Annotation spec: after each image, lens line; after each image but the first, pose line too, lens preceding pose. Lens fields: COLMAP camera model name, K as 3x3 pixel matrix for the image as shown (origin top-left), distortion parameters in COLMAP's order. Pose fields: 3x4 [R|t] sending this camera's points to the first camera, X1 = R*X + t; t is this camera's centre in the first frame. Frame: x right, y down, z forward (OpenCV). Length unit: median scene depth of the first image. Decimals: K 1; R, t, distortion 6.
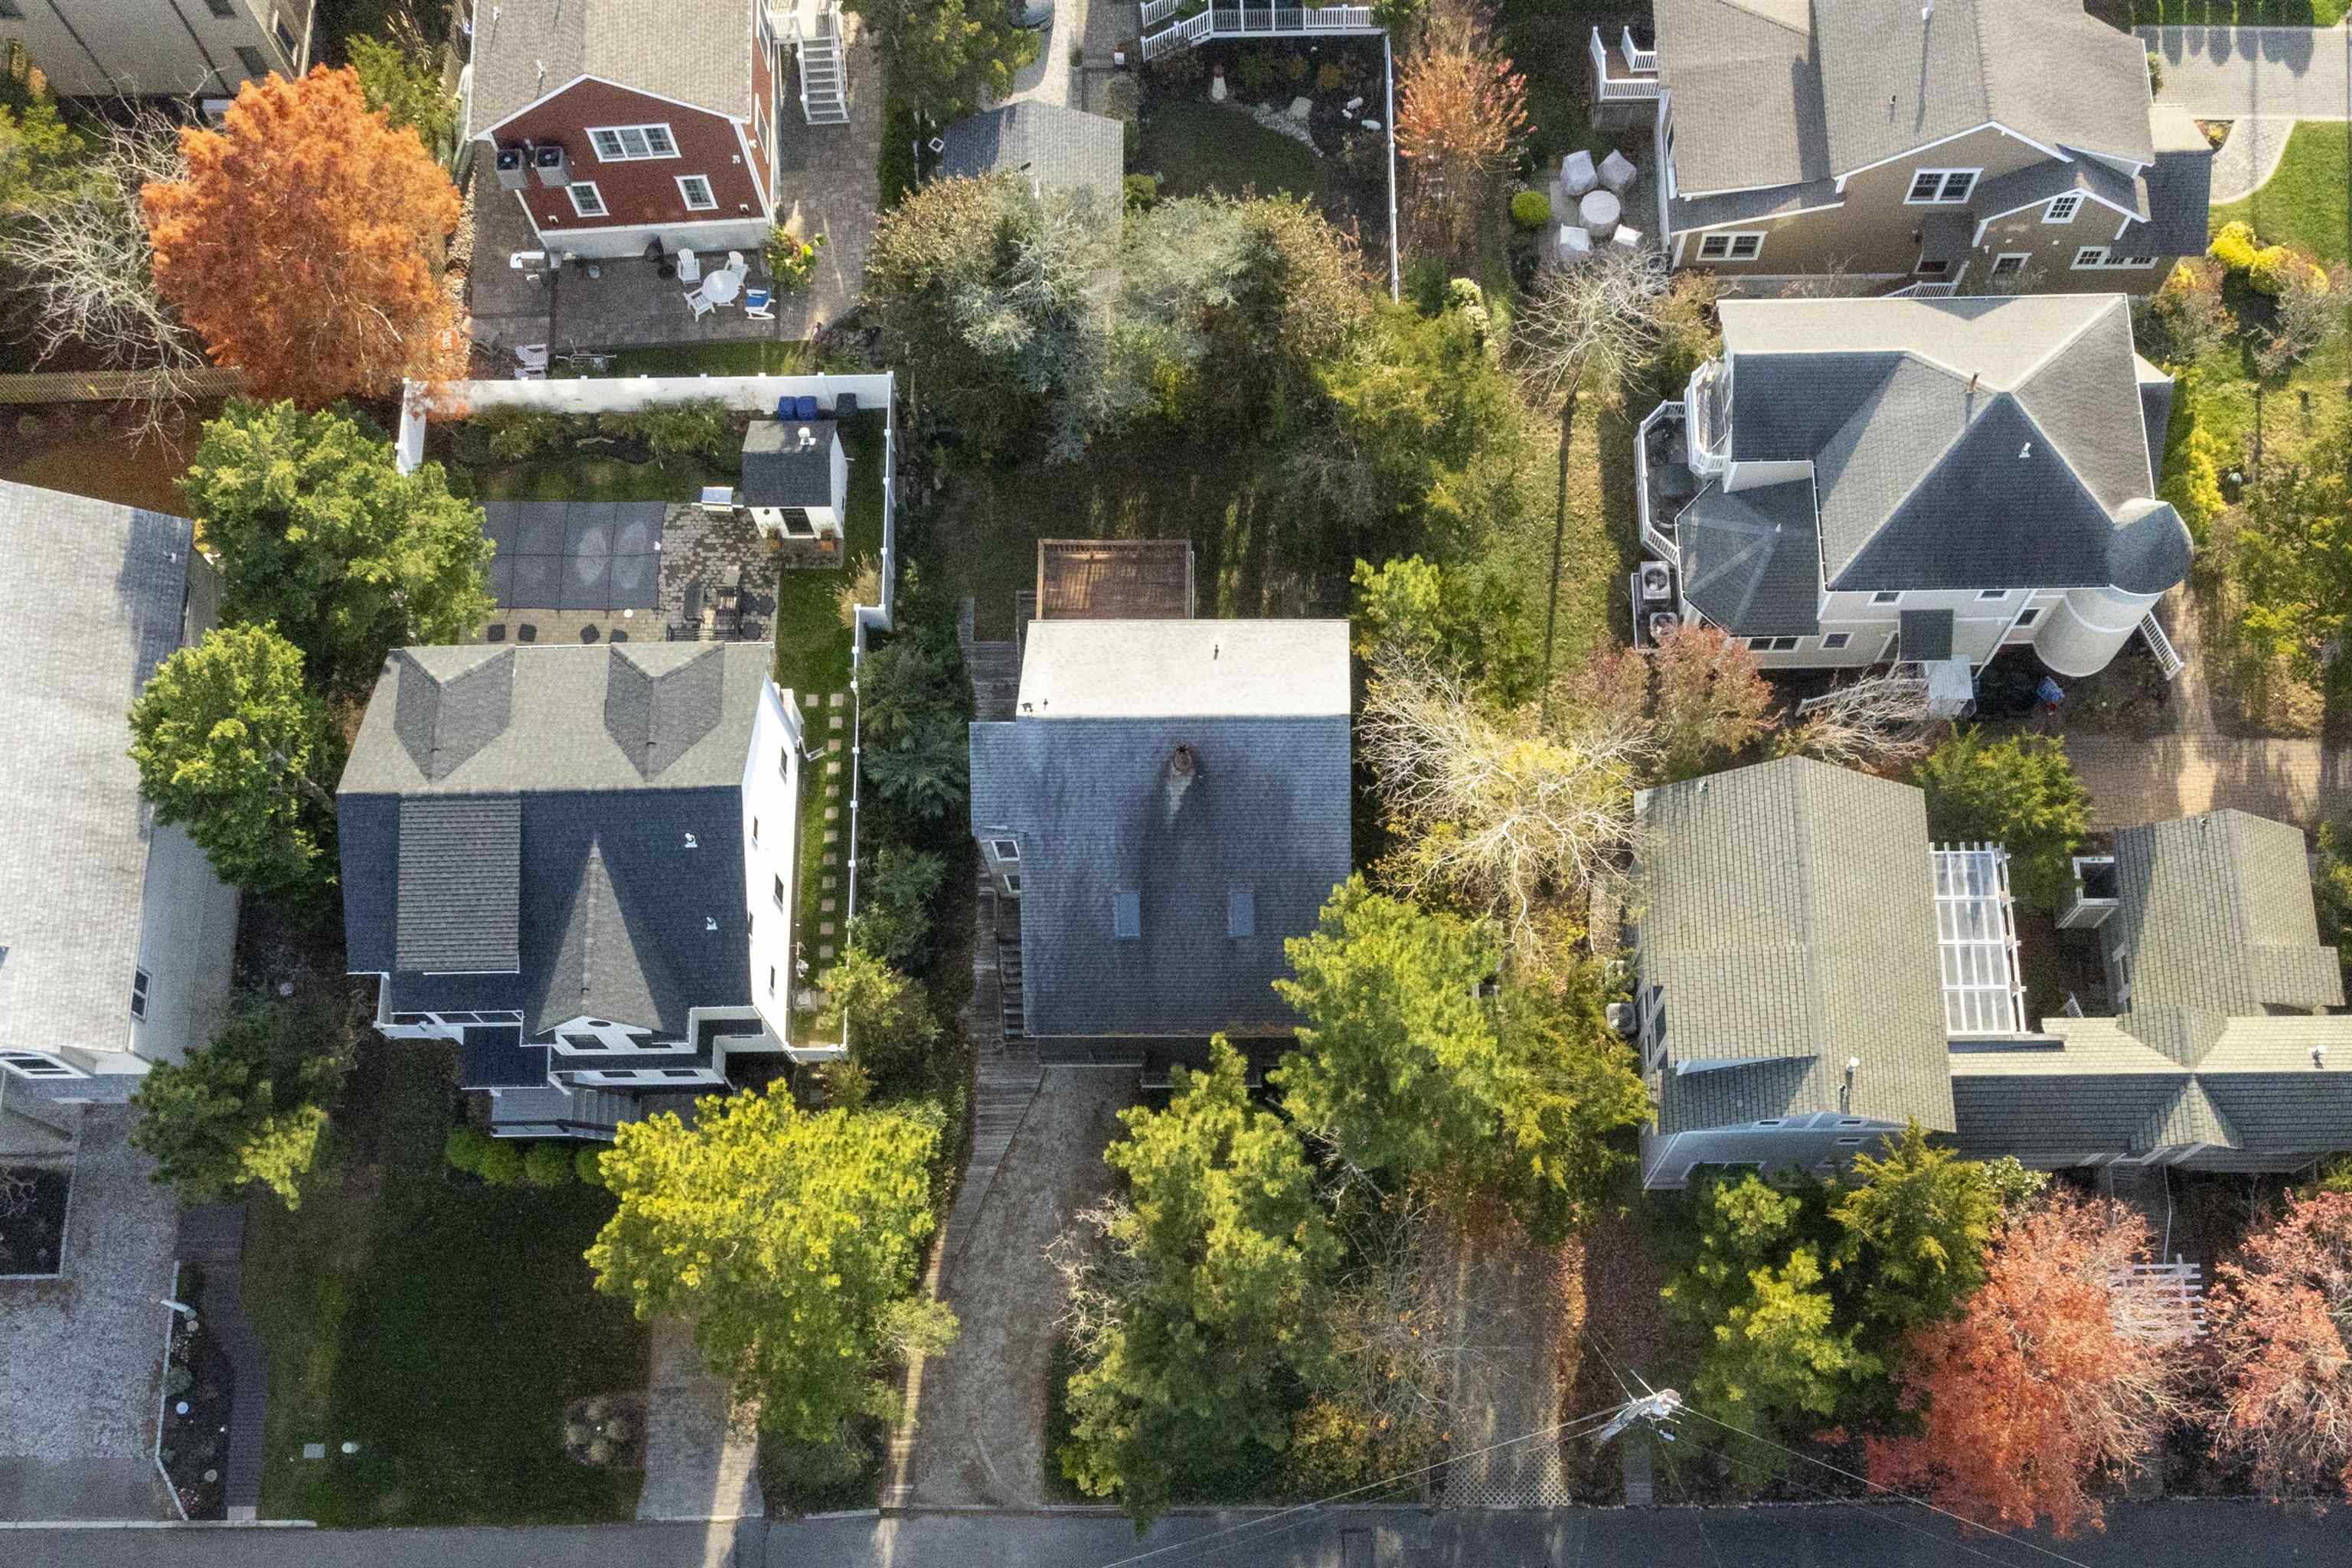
lens RADIAL K [[2315.5, 0, 1180.3], [0, 2315.5, 773.7], [0, 0, 1]] dist [-0.000461, -0.008356]
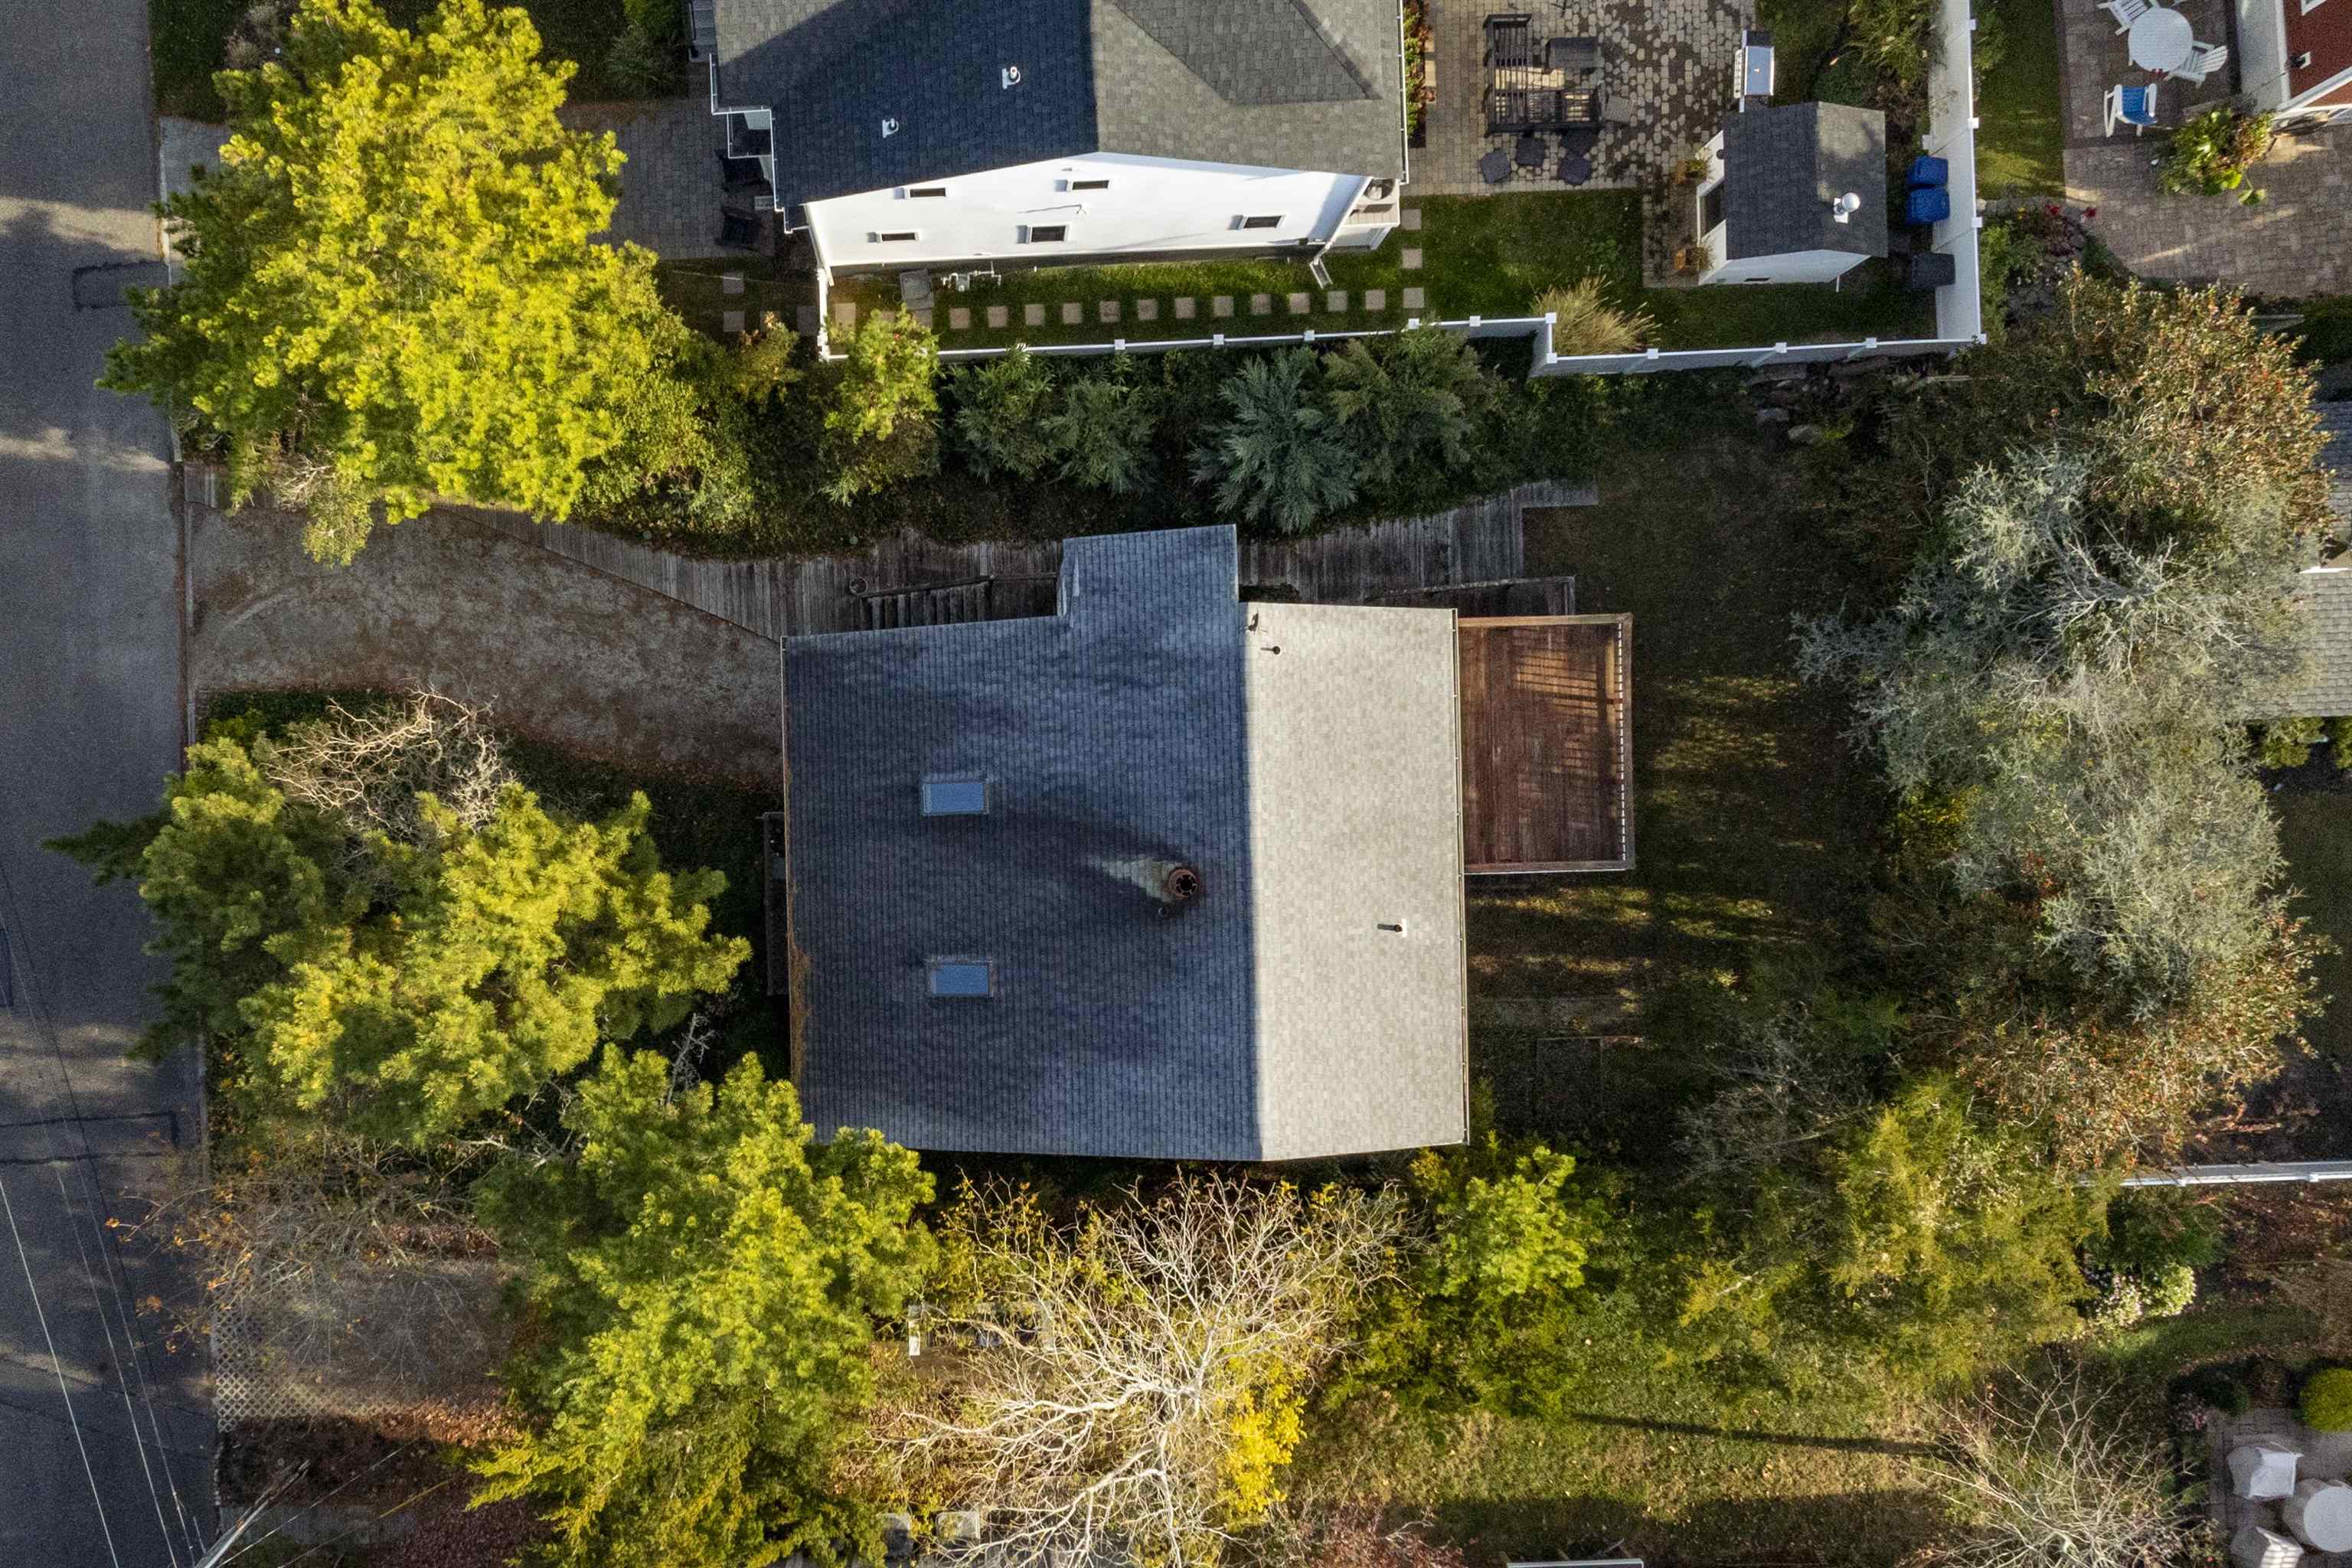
lens RADIAL K [[2315.5, 0, 1180.3], [0, 2315.5, 773.7], [0, 0, 1]] dist [-0.000461, -0.008356]
pose [[0.033944, 0.998929, 0.031446, -0.041545], [-0.941171, 0.021365, 0.337255, -0.187917], [0.336222, -0.041044, 0.940888, 0.387450]]
